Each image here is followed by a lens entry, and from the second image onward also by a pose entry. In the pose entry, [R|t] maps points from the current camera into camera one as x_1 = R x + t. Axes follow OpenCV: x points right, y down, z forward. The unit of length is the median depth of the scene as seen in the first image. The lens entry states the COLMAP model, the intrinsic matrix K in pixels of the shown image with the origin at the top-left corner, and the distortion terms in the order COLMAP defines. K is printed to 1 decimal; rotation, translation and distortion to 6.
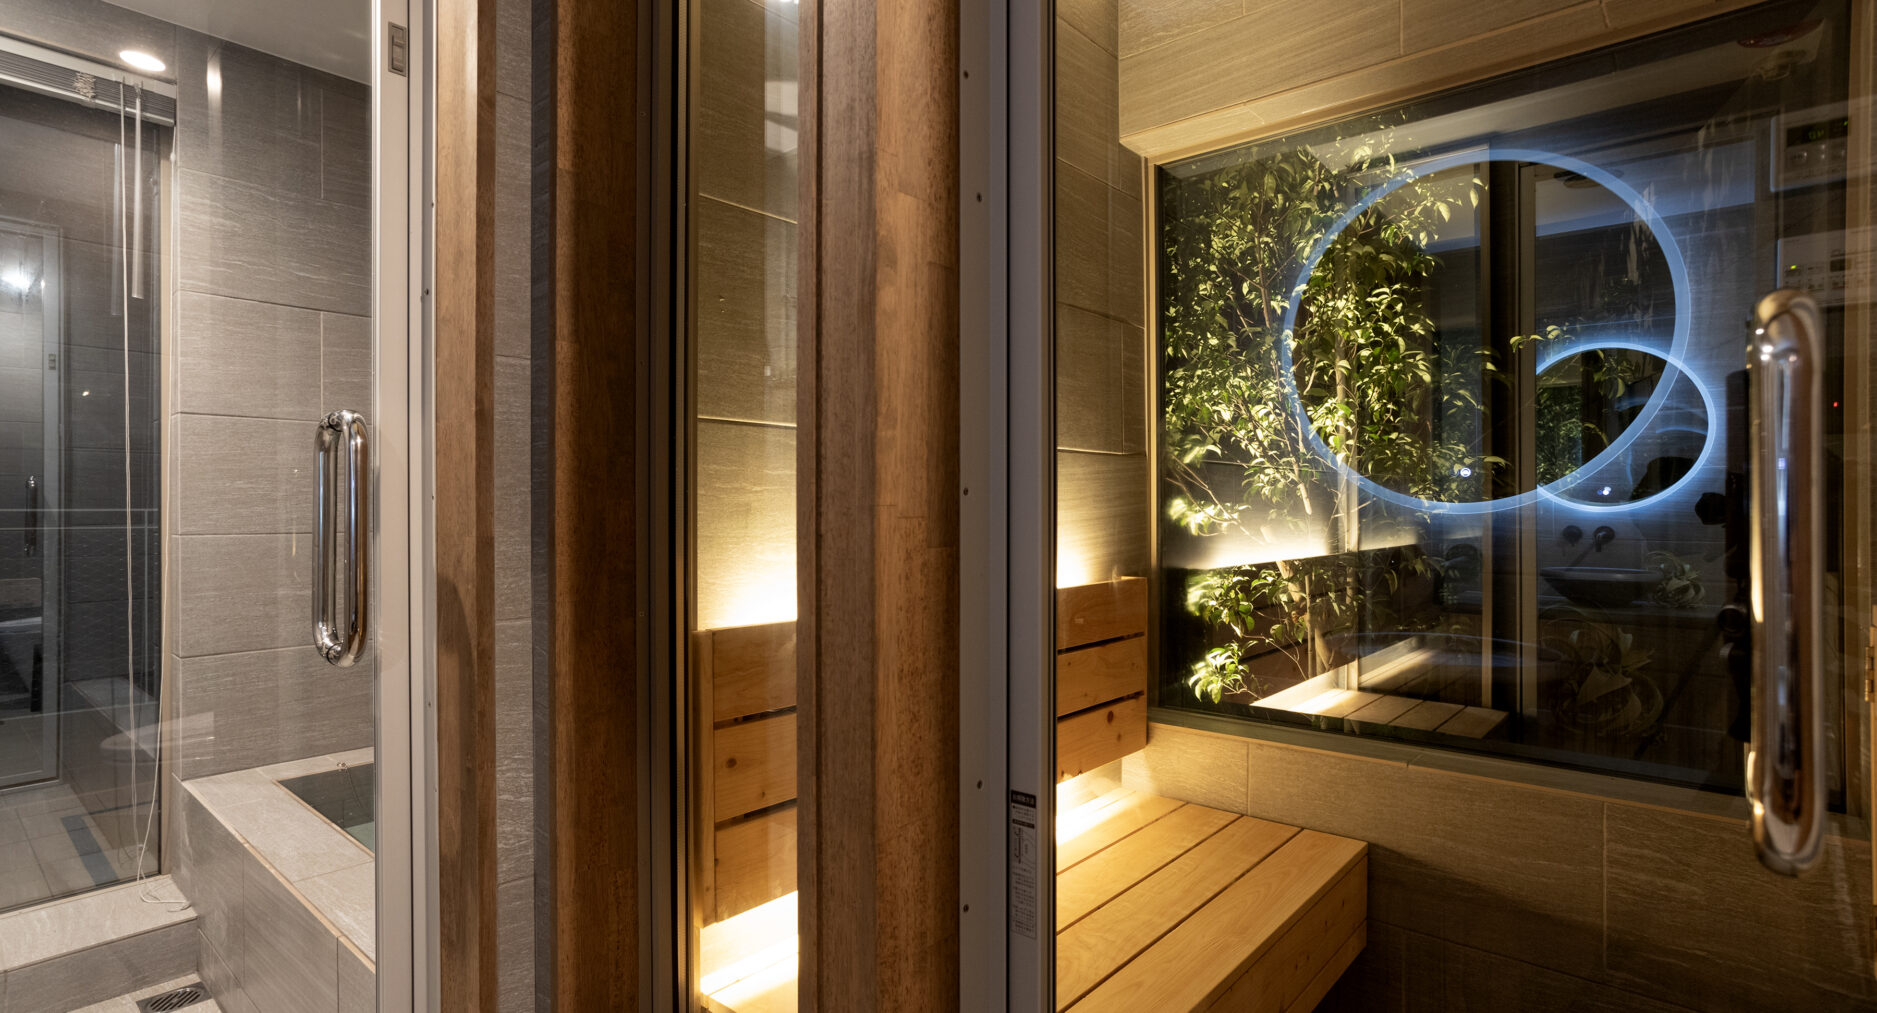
lens RADIAL K [[928.8, 0, 931.5], [0, 928.8, 510.3], [0, 0, 1]] dist [-0.069470, 0.056271]
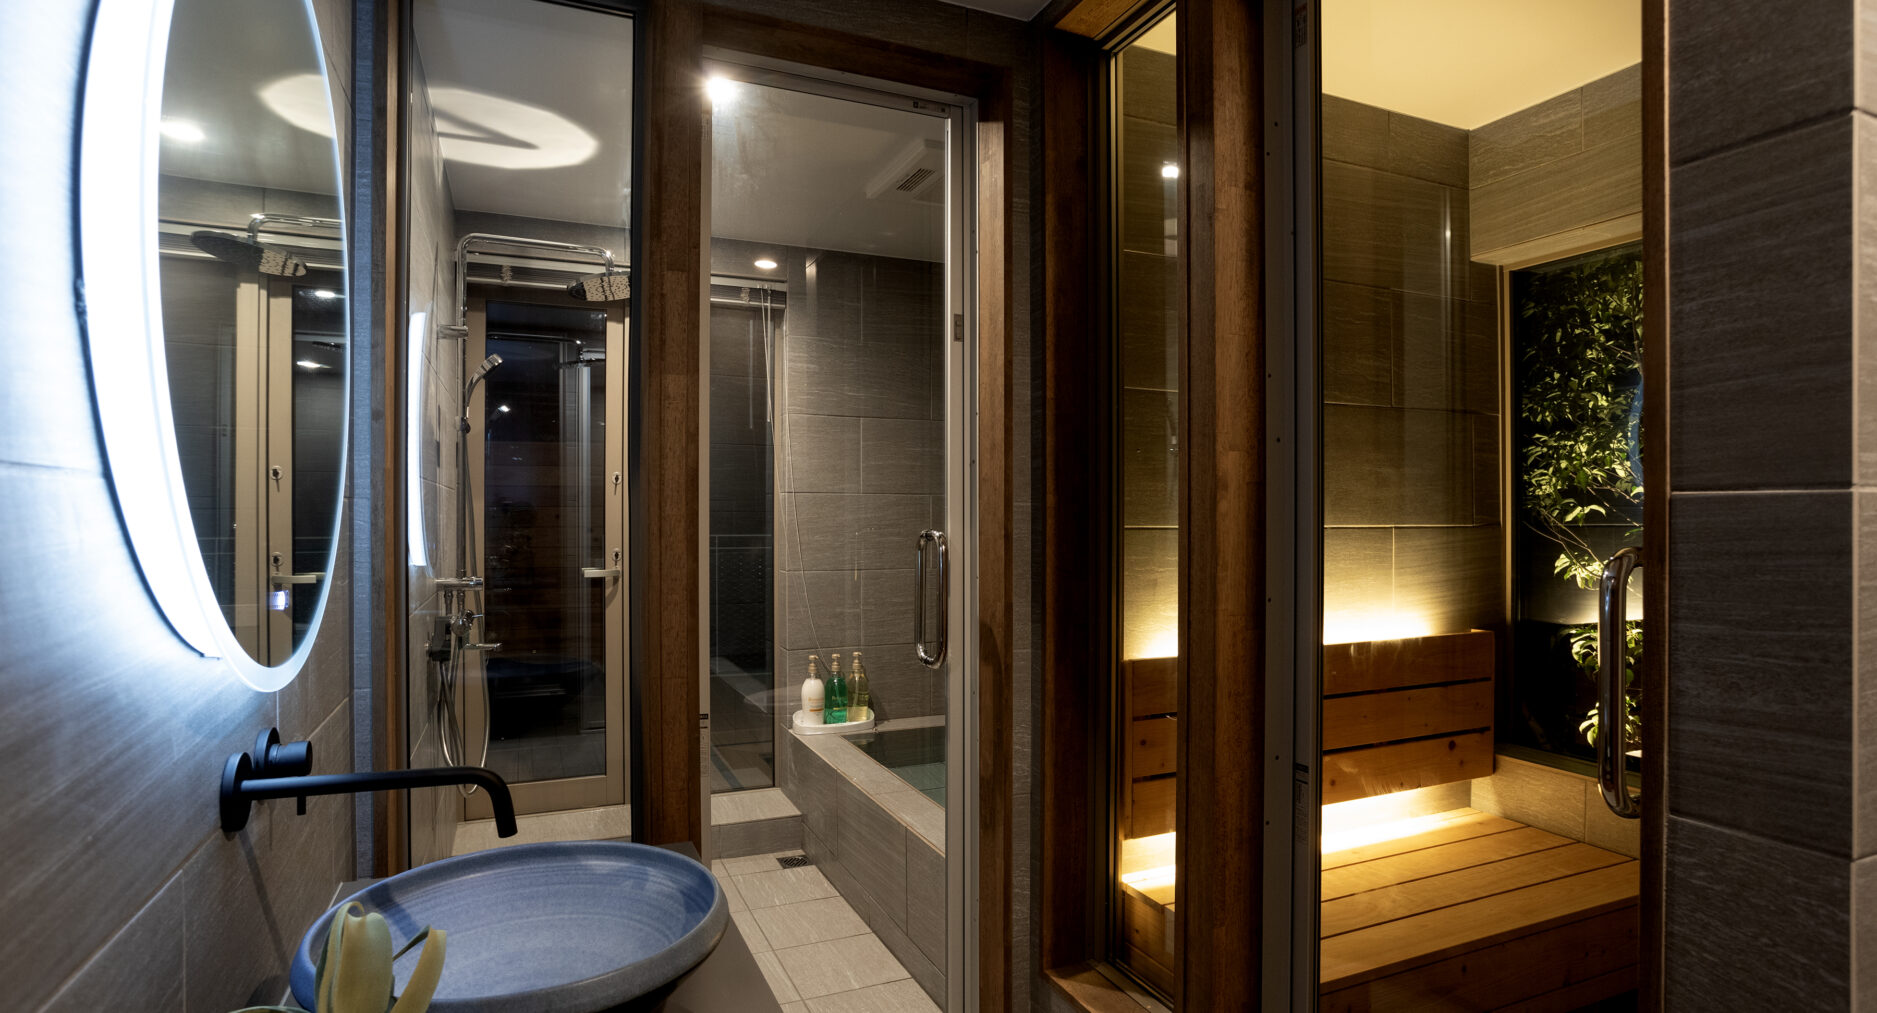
lens RADIAL K [[928.8, 0, 931.5], [0, 928.8, 510.3], [0, 0, 1]] dist [-0.069470, 0.056271]
pose [[0.905131, -0.000817, -0.425132, 0.151374], [-0.004290, 0.999930, -0.011054, -0.128579], [0.425112, 0.011829, 0.905064, -0.706220]]
